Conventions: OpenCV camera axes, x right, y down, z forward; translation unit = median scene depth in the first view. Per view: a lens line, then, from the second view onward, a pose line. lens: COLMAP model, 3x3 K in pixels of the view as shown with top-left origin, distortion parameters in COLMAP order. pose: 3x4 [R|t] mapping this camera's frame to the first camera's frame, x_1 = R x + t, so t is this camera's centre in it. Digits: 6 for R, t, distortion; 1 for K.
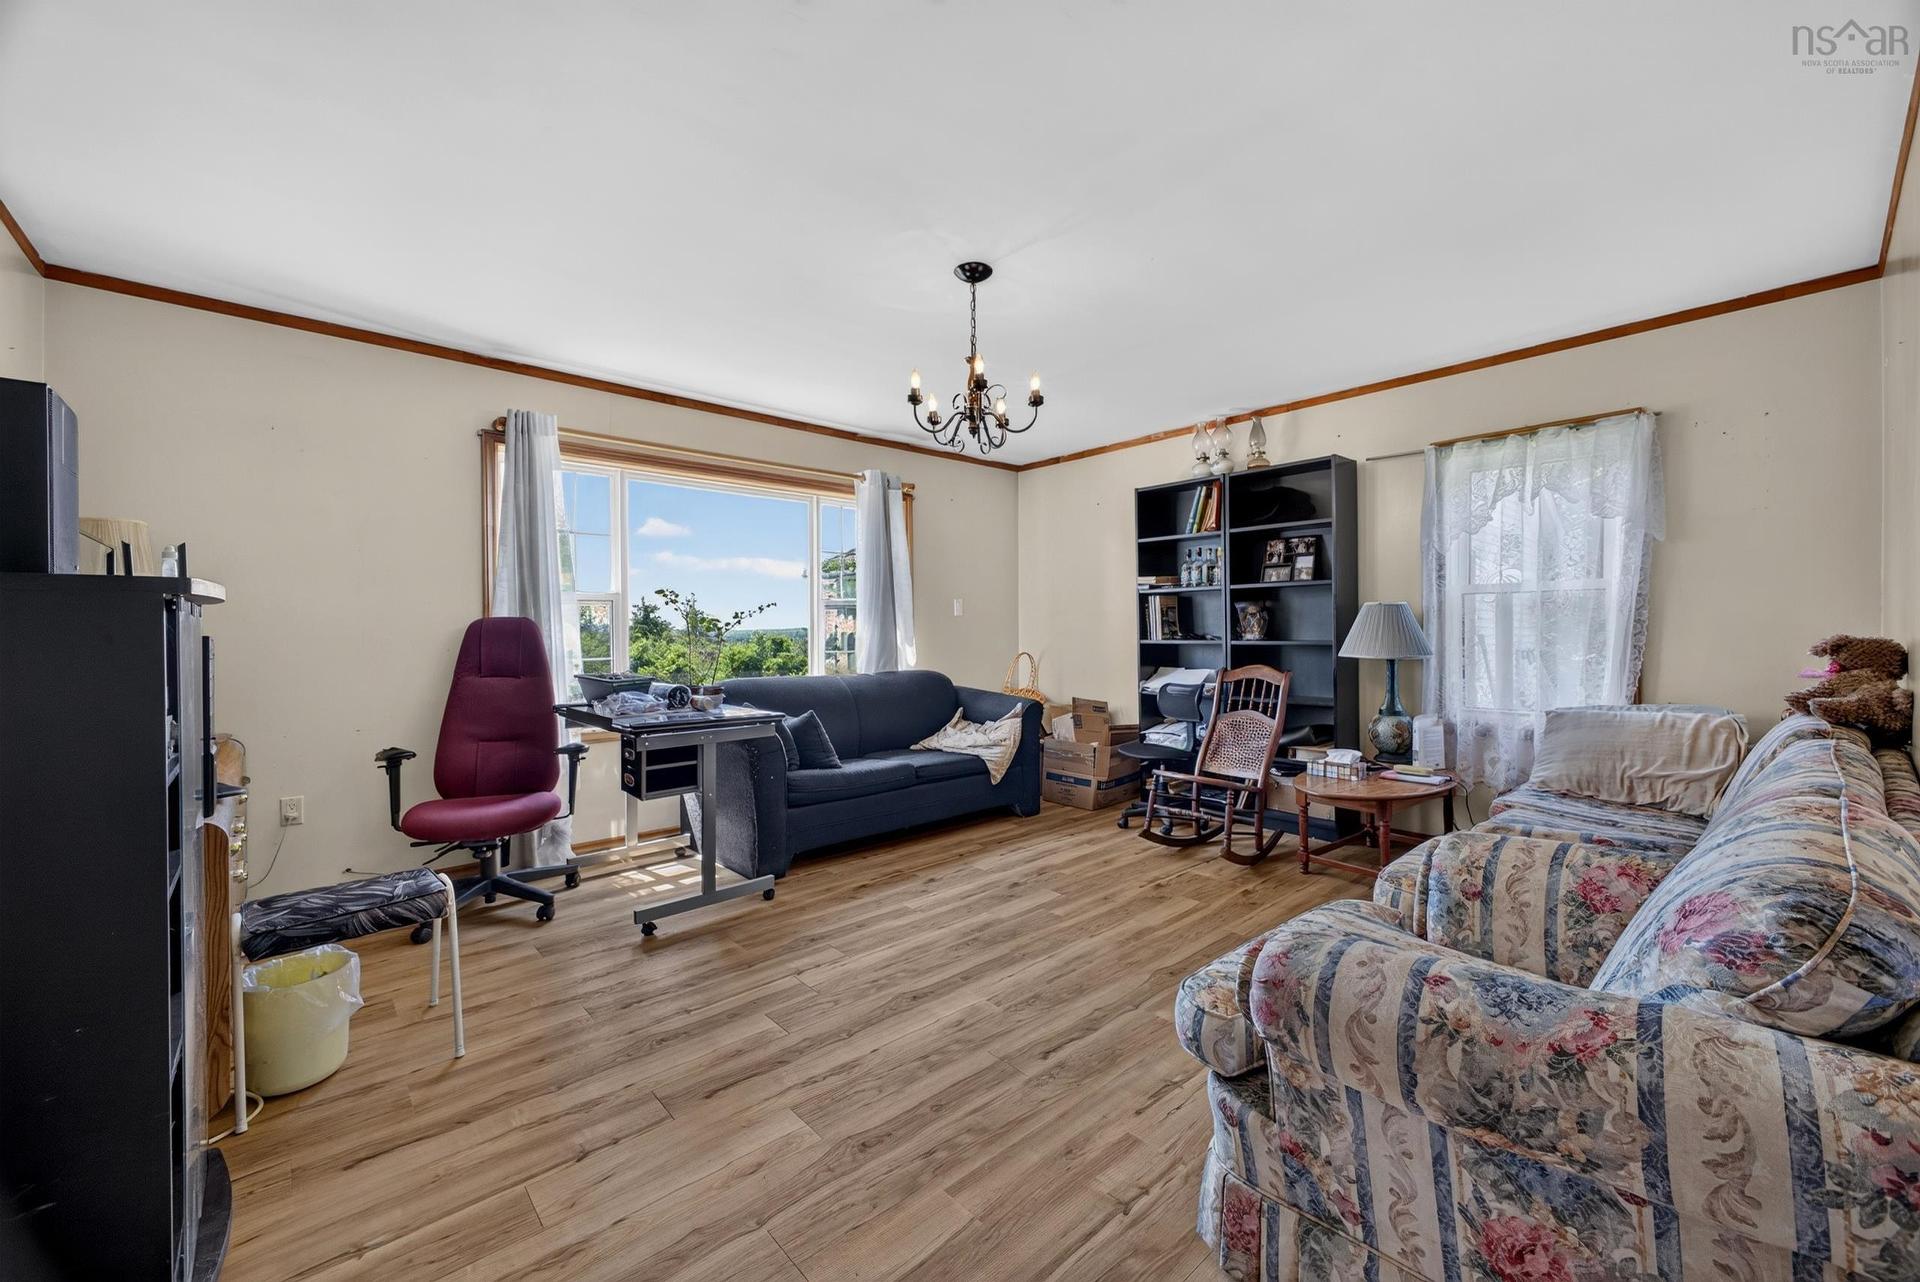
lens RADIAL K [[754.7, 0, 966.6], [0, 754.7, 647.1], [0, 0, 1]] dist [0.009794, -0.001892]
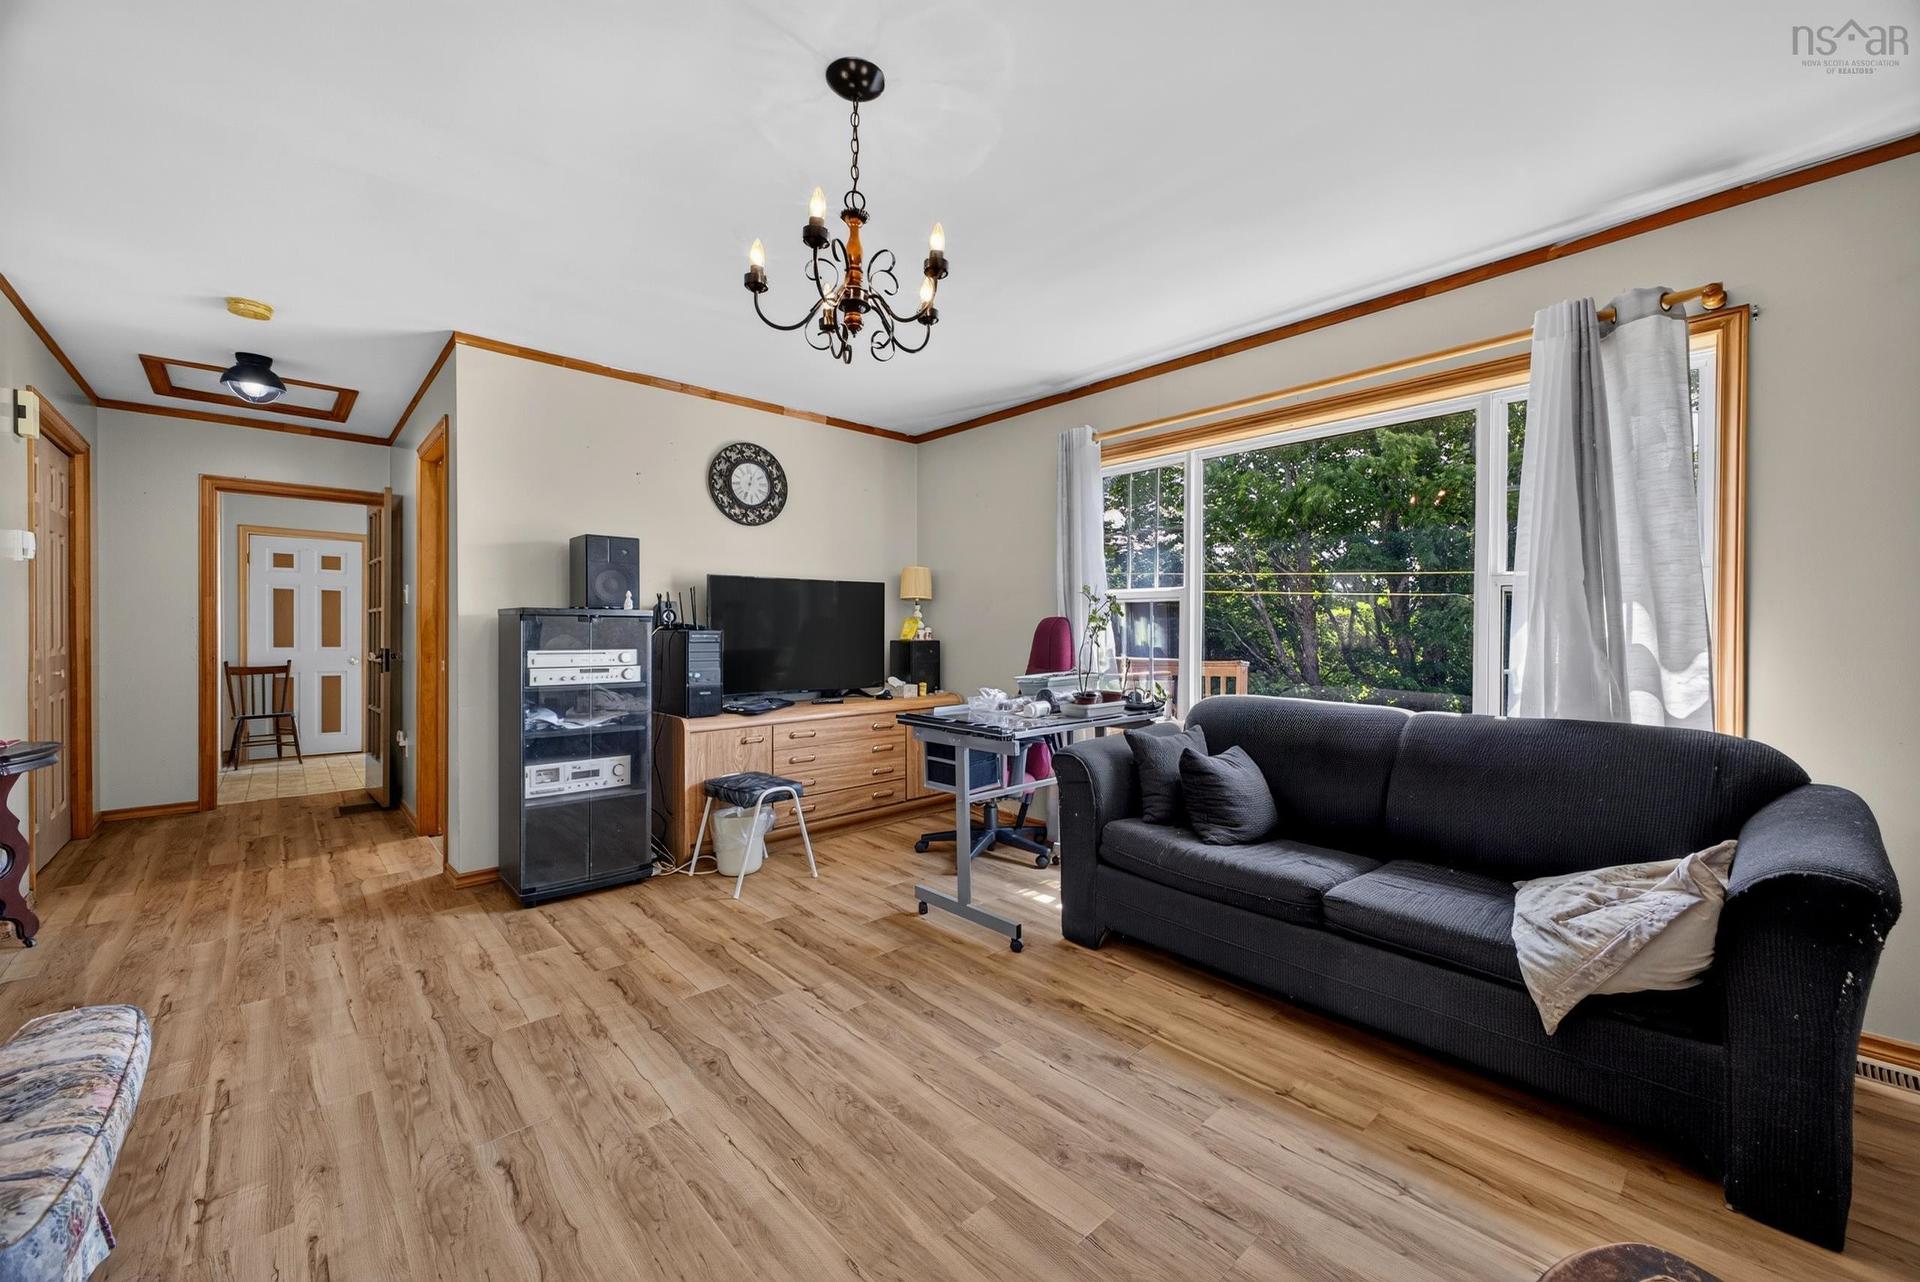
lens RADIAL K [[754.7, 0, 961.2], [0, 754.7, 623.9], [0, 0, 1]] dist [0.009794, -0.001892]
pose [[0.000353, 0.002560, -0.999997, 0.739747], [-0.025110, 0.999681, 0.002550, -0.036889], [0.999685, 0.025109, 0.000418, 1.199588]]
